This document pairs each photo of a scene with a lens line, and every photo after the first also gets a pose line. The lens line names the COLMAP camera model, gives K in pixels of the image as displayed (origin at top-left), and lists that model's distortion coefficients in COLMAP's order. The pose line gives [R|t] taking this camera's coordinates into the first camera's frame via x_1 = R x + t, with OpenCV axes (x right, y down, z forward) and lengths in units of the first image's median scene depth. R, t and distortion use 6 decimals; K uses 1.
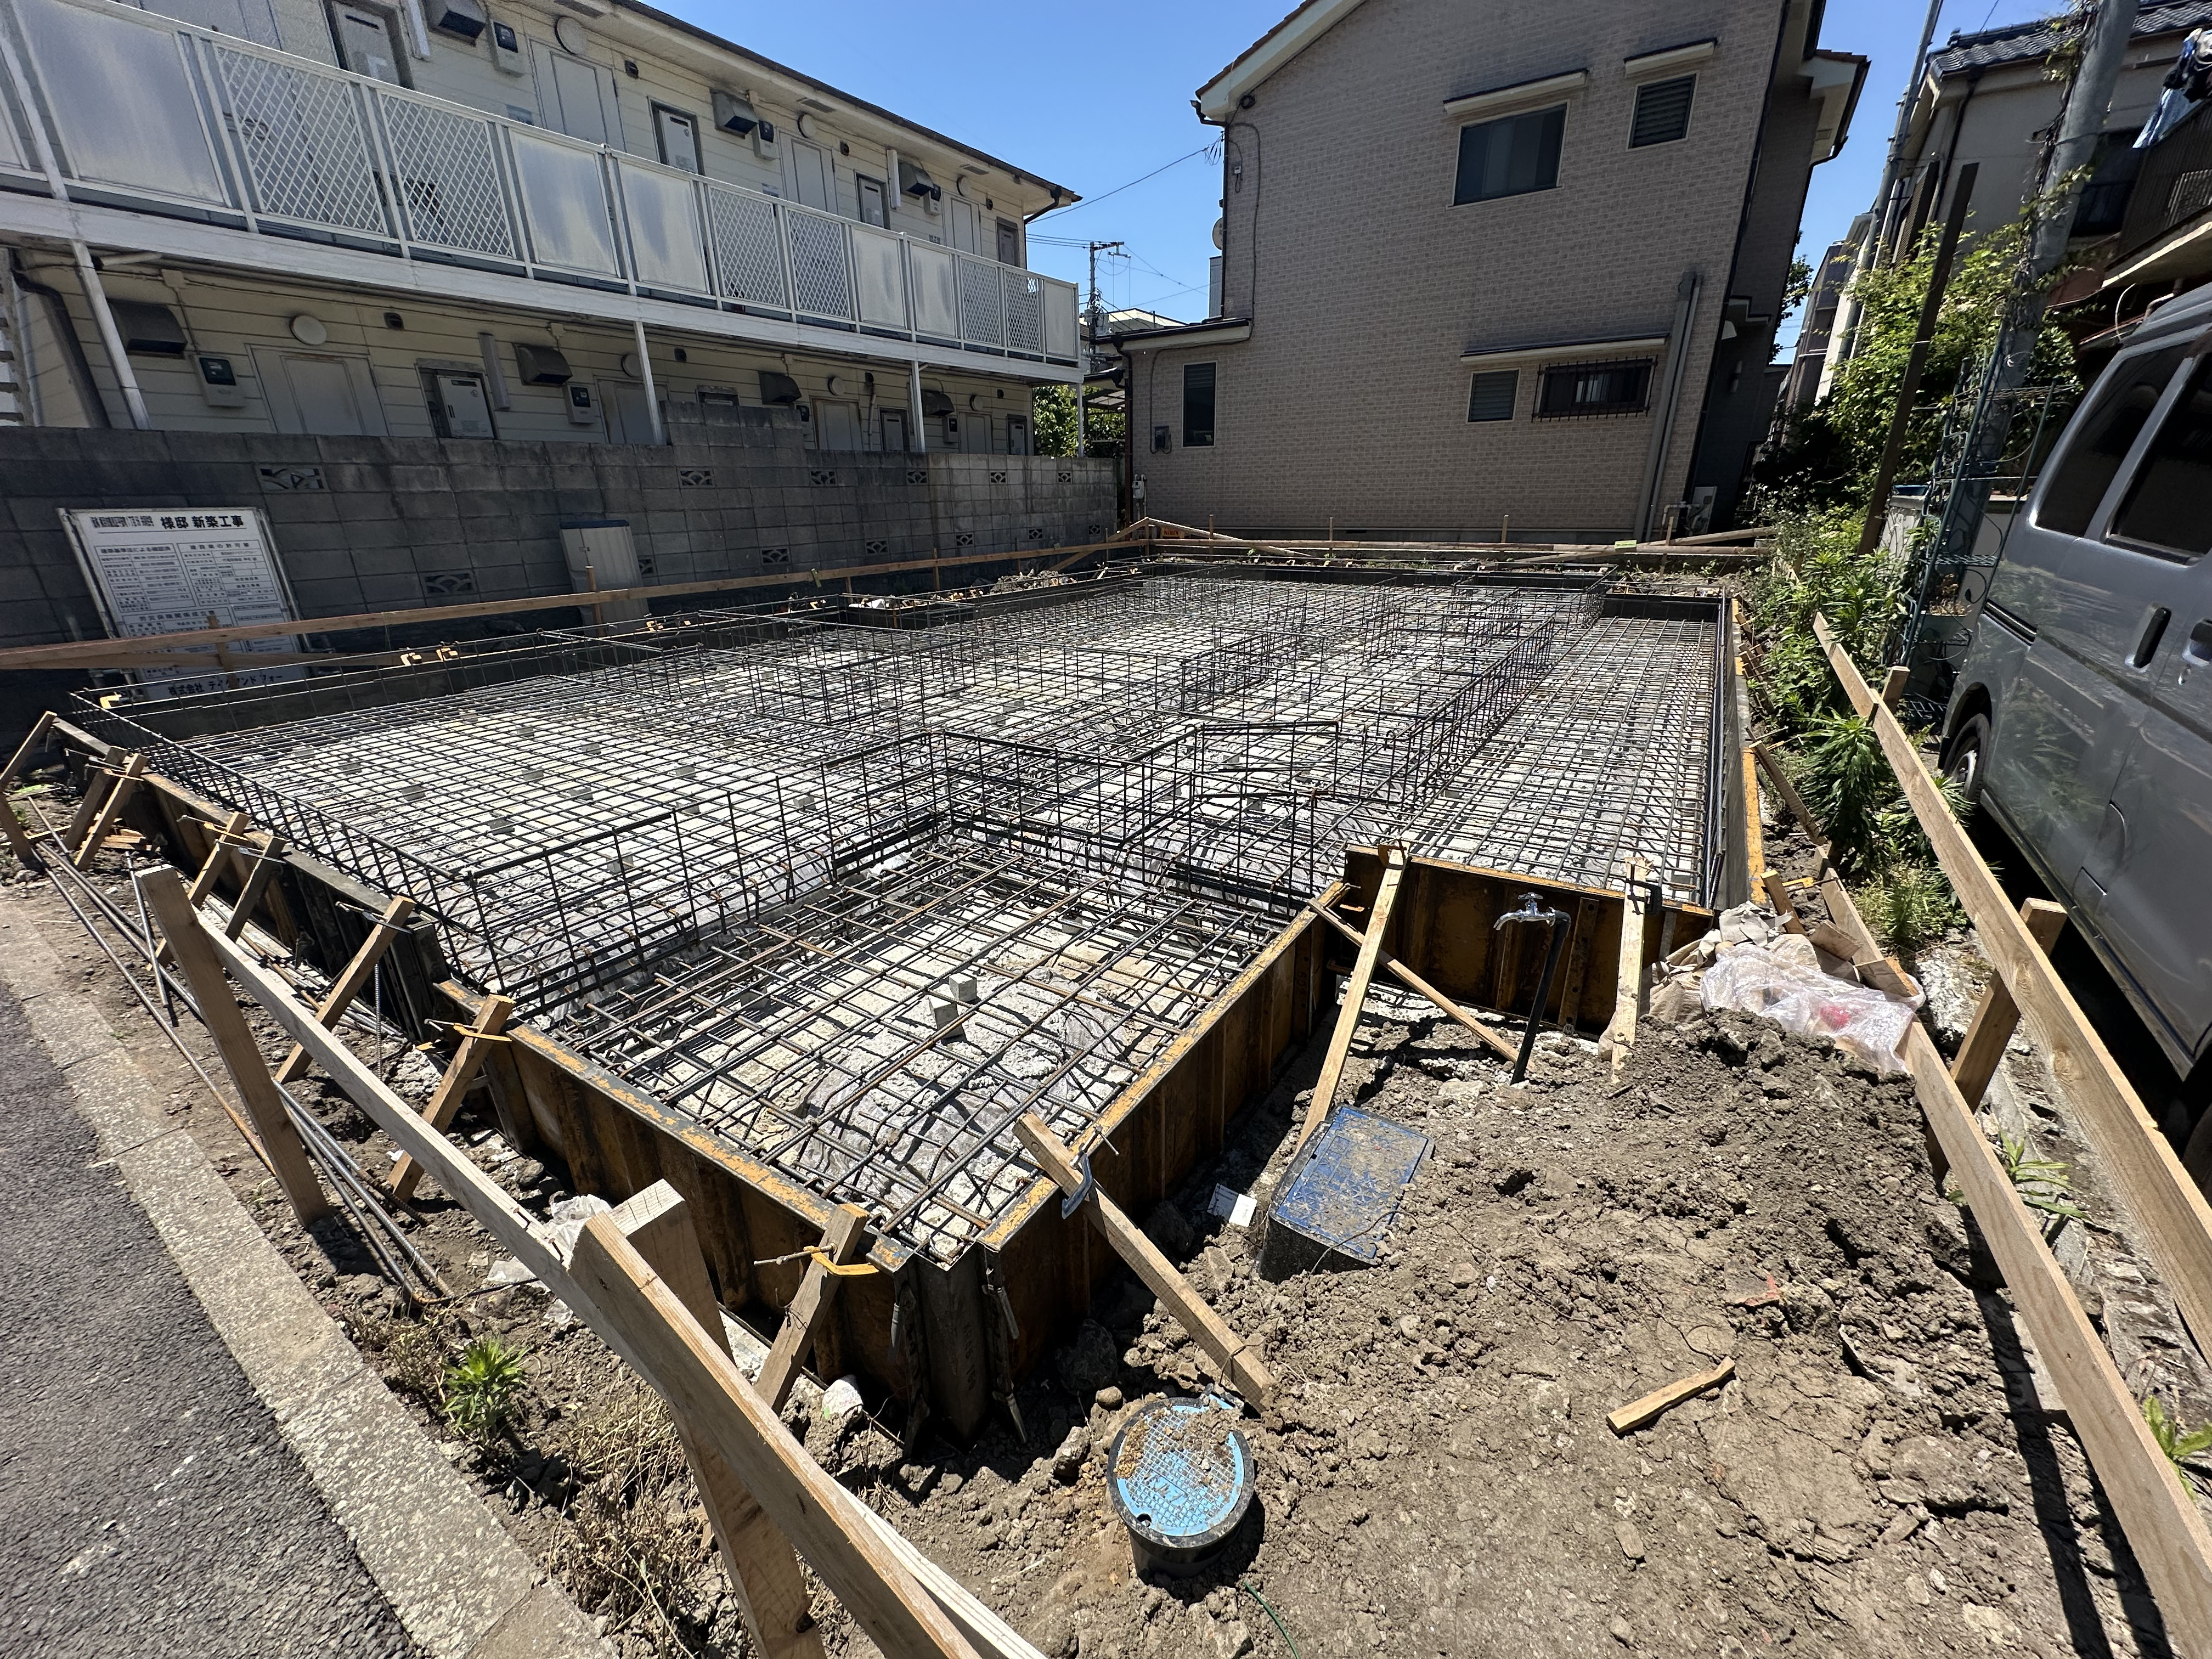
lens RADIAL K [[878.8, 0, 1107.8], [0, 878.8, 829.4], [0, 0, 1]] dist [-0.002035, -0.000660]
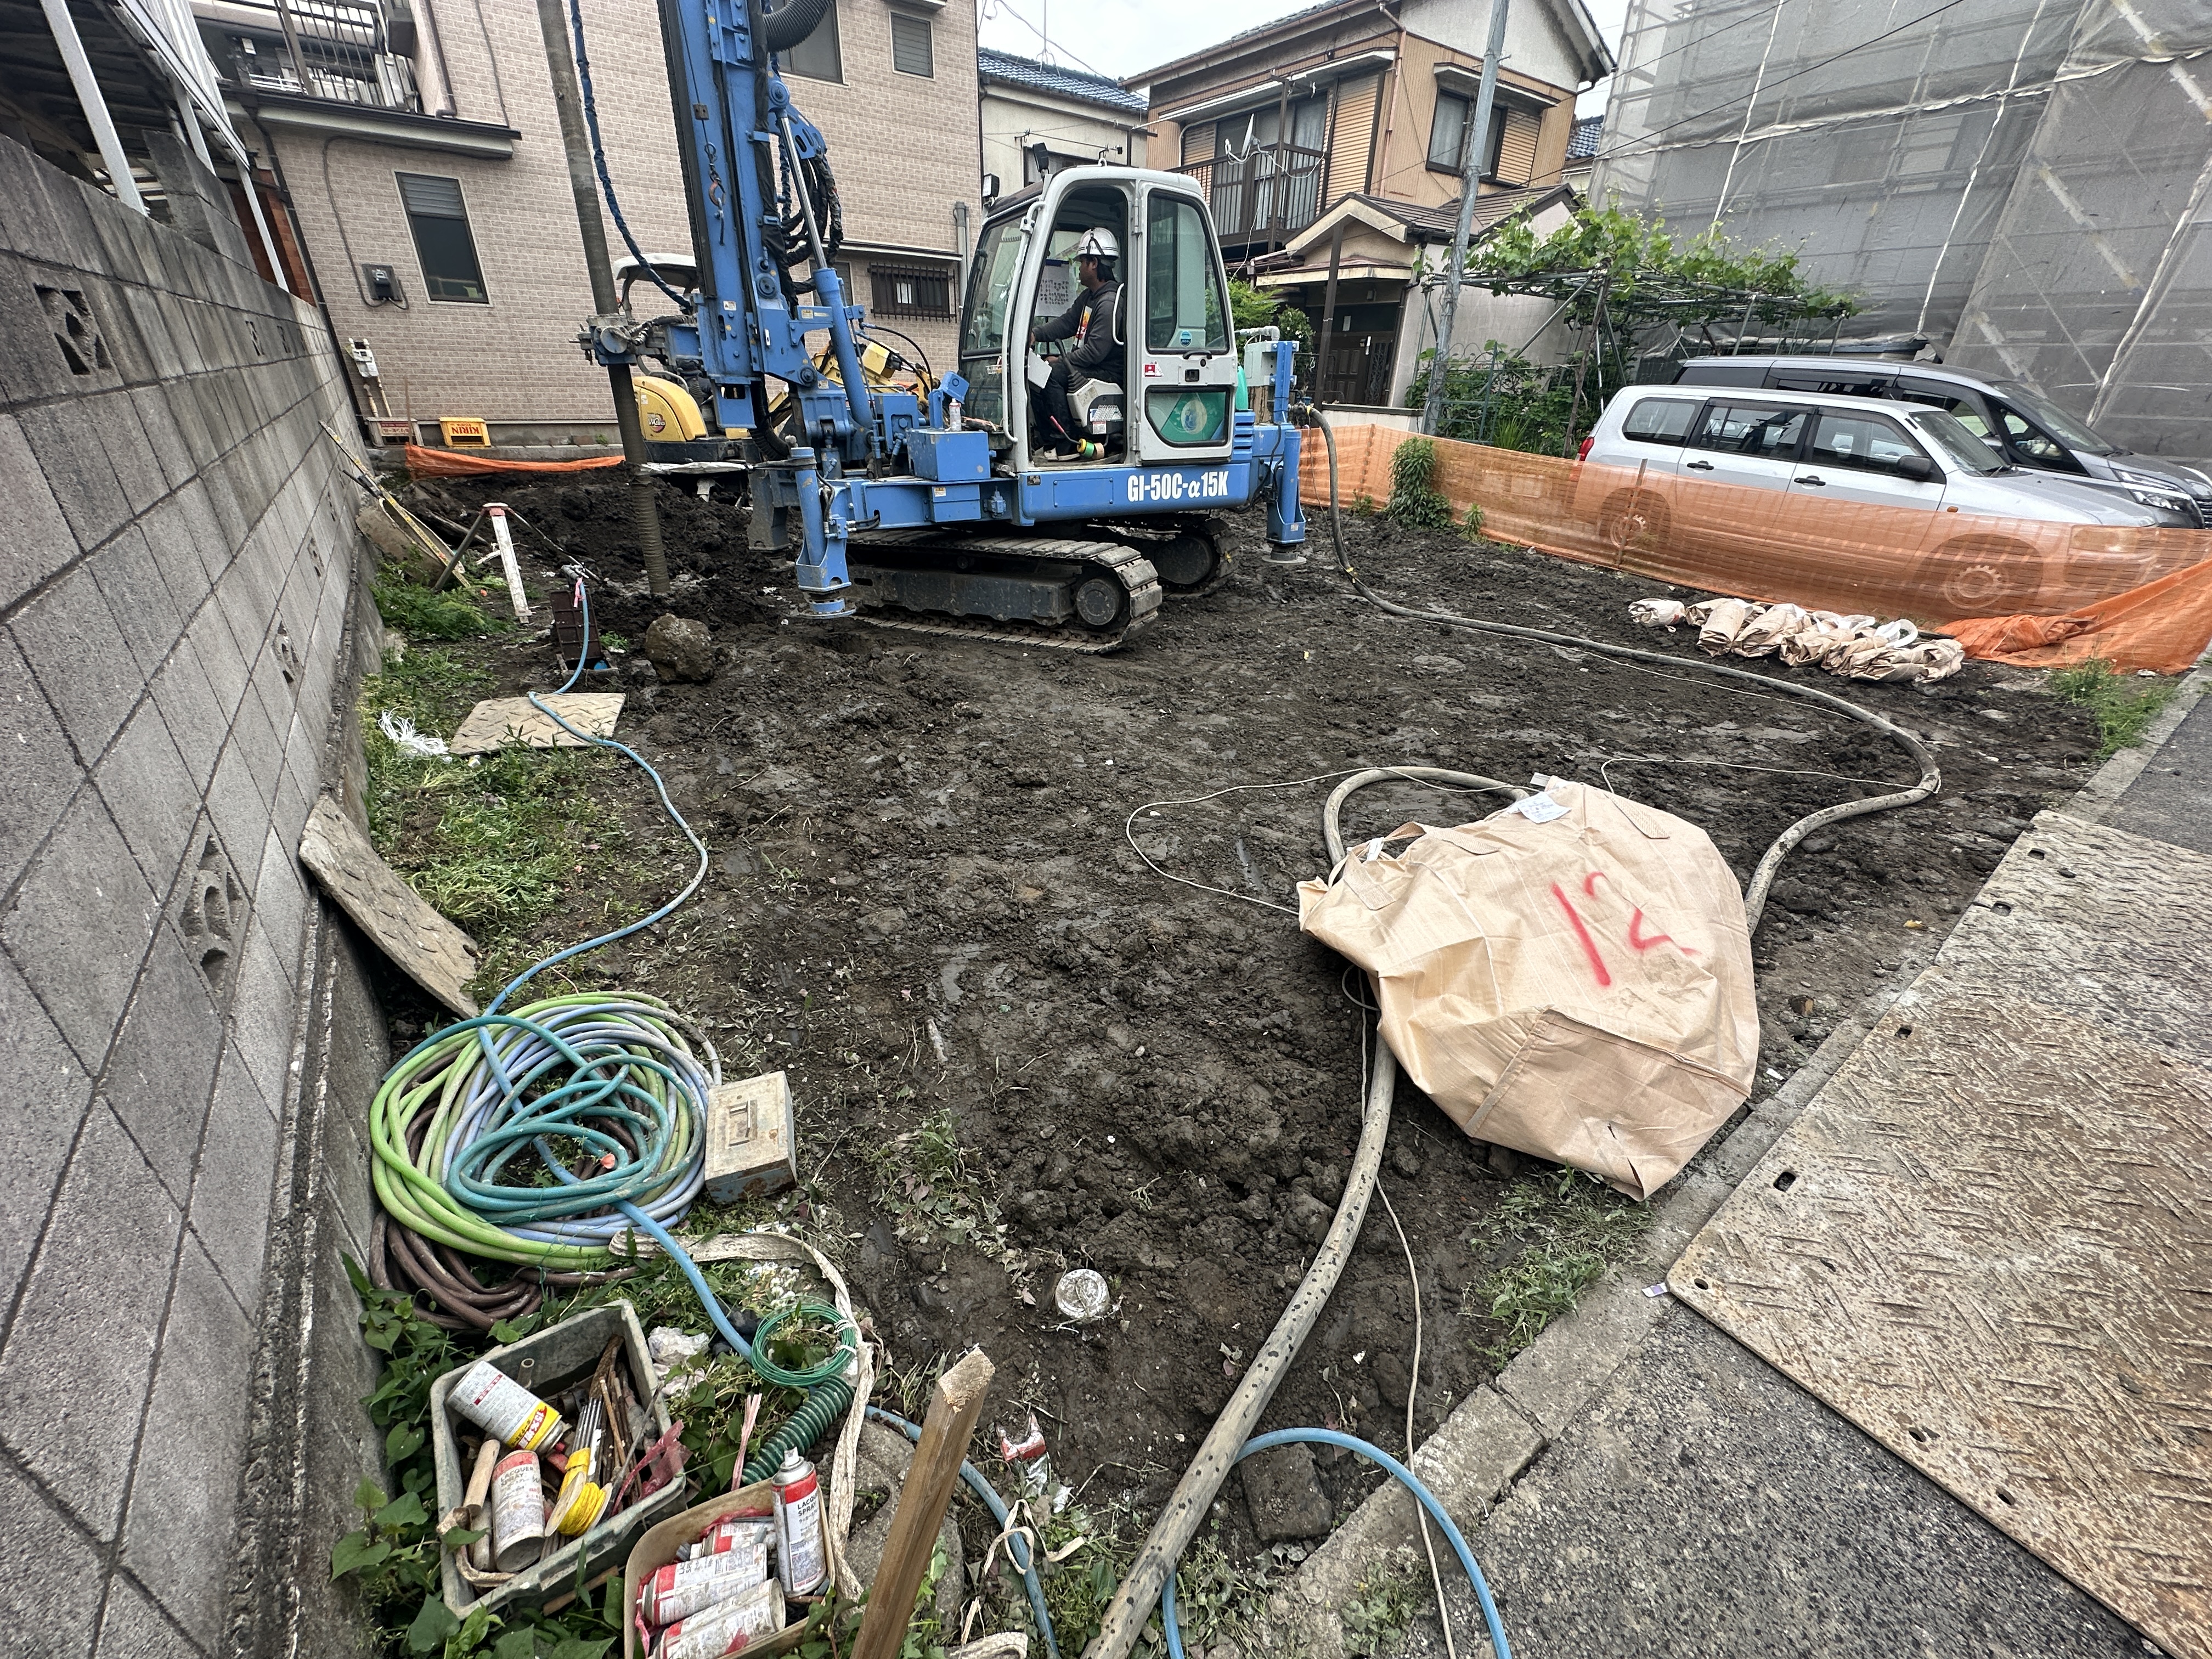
lens RADIAL K [[878.8, 0, 1107.6], [0, 878.8, 822.0], [0, 0, 1]] dist [-0.002035, -0.000660]
pose [[0.353959, -0.402962, 0.843999, -0.654889], [0.302443, 0.903251, 0.304412, -0.155370], [-0.885009, 0.147512, 0.441587, 0.389190]]
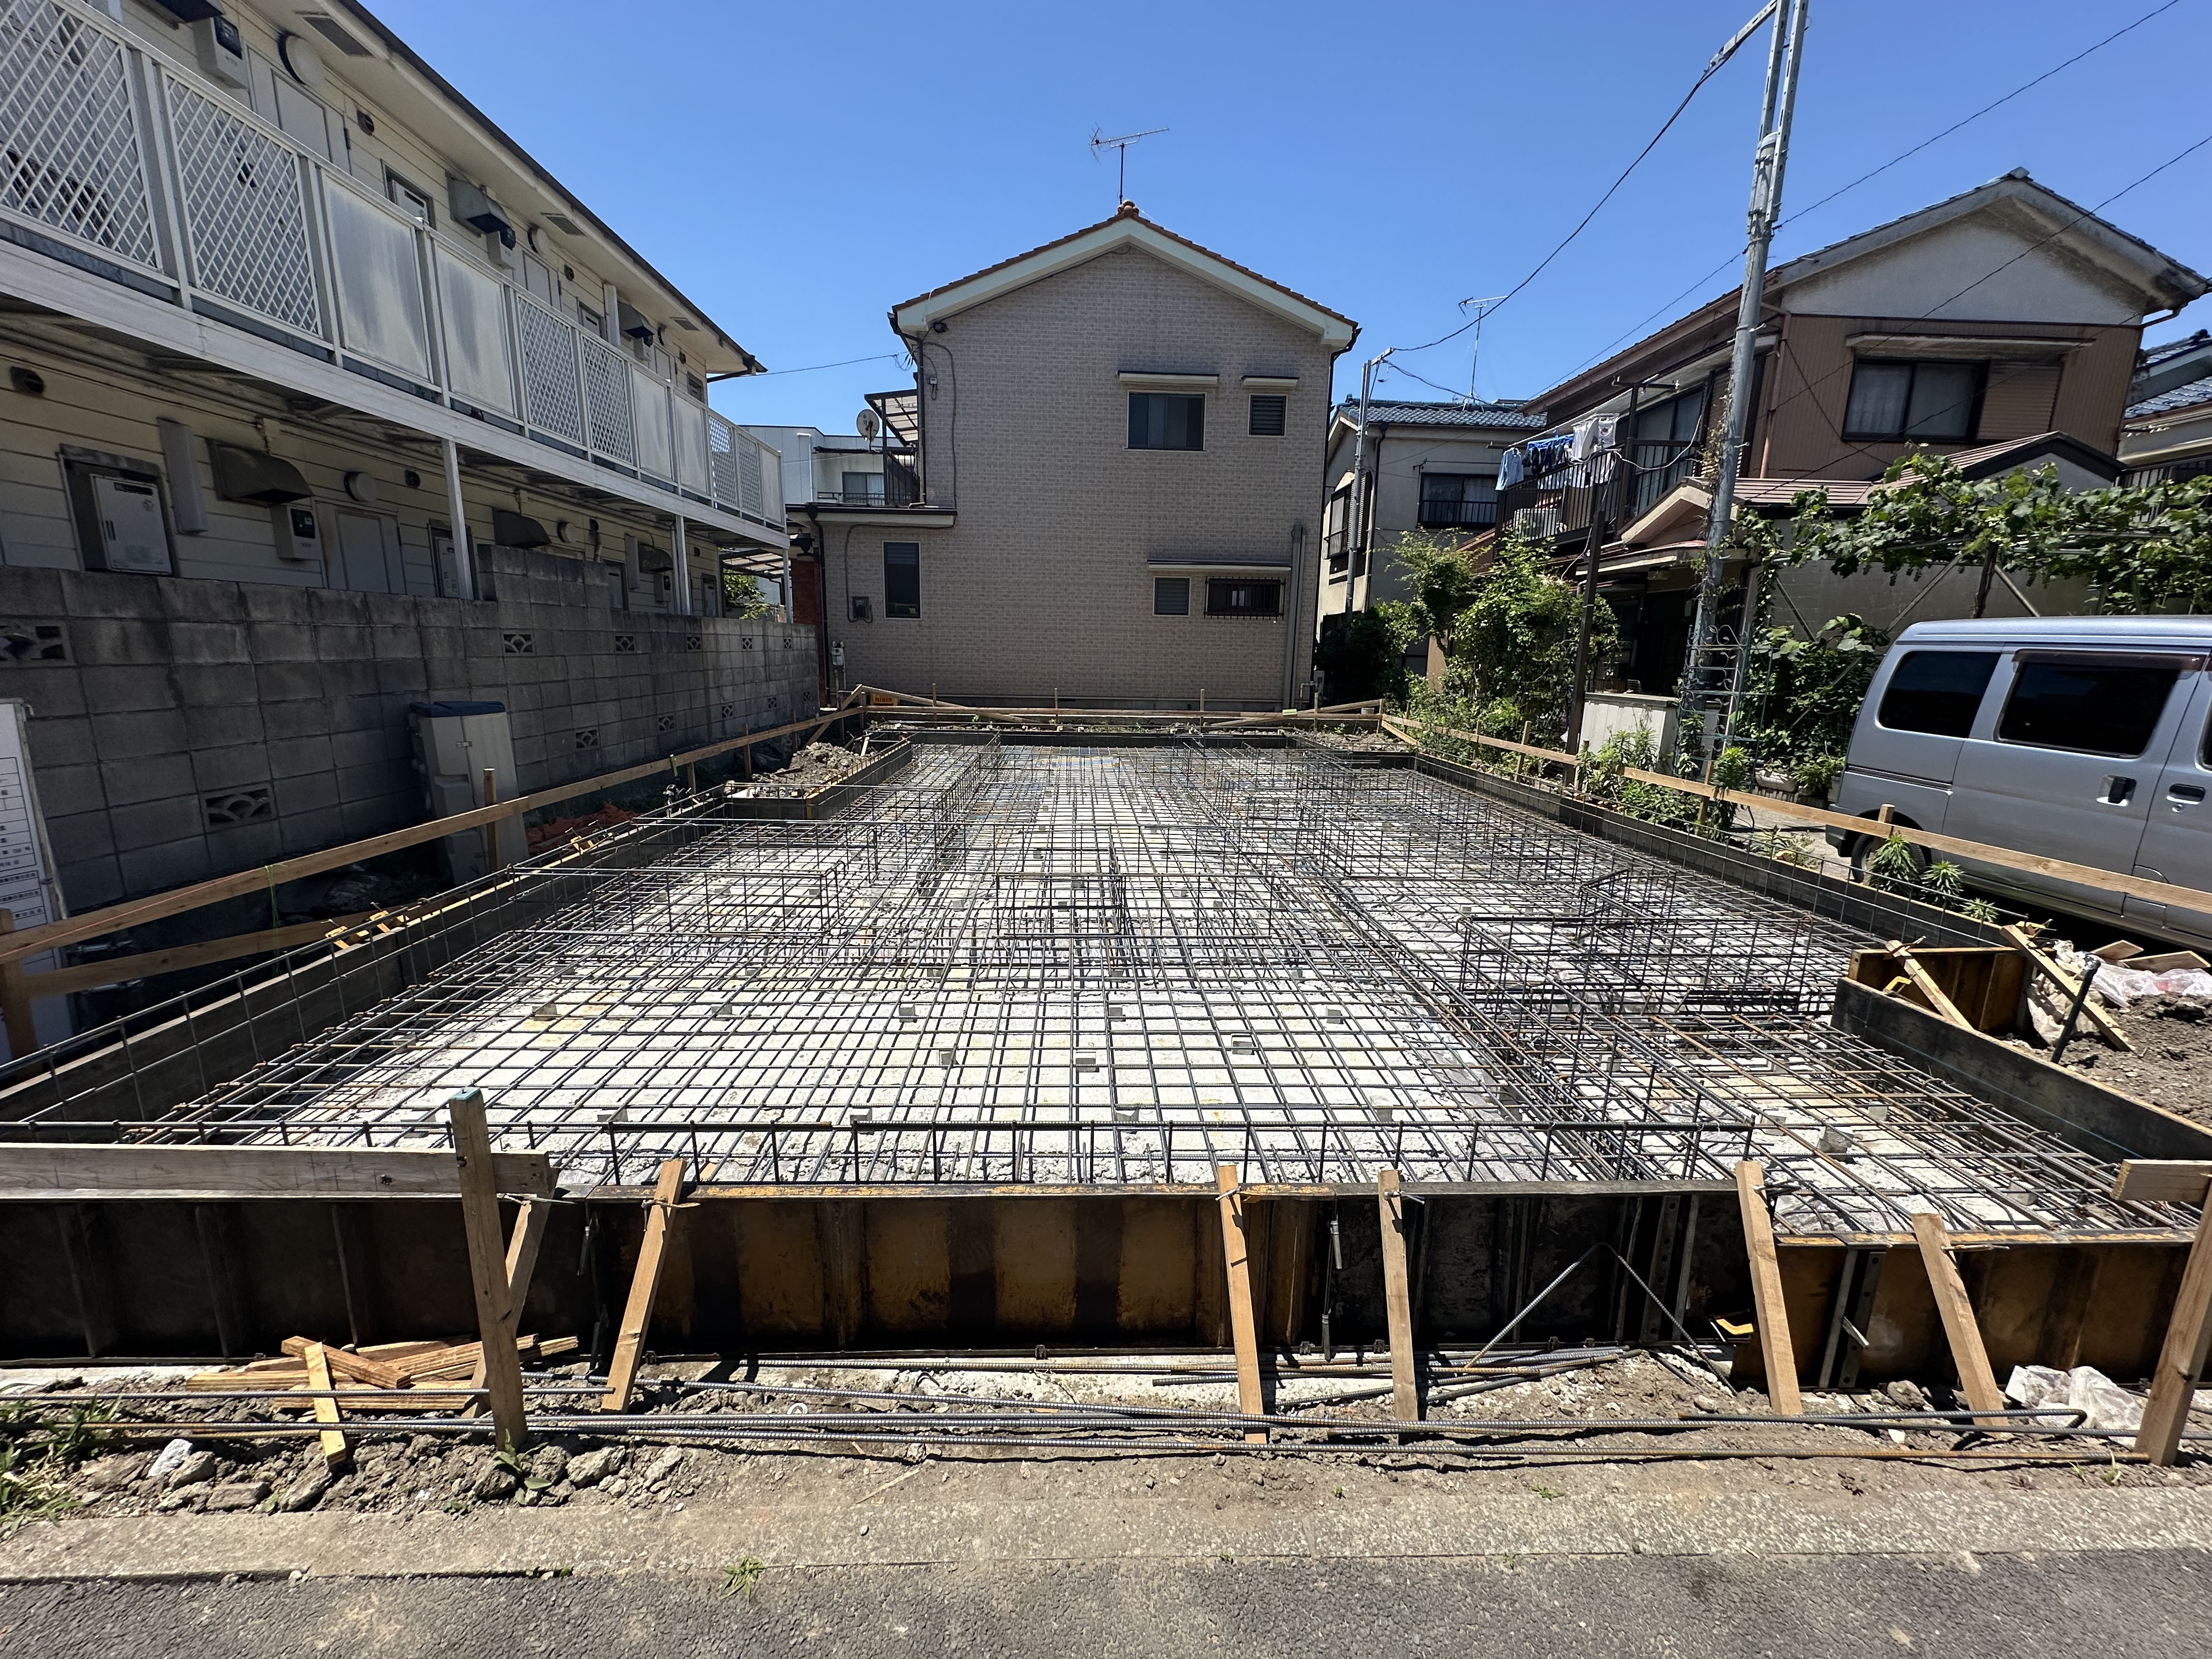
lens RADIAL K [[878.8, 0, 1116.9], [0, 878.8, 824.1], [0, 0, 1]] dist [-0.002035, -0.000660]
pose [[0.811993, -0.081730, 0.577917, -0.412374], [0.177274, 0.977907, -0.110778, -0.064090], [-0.556095, 0.192400, 0.808542, 0.119470]]
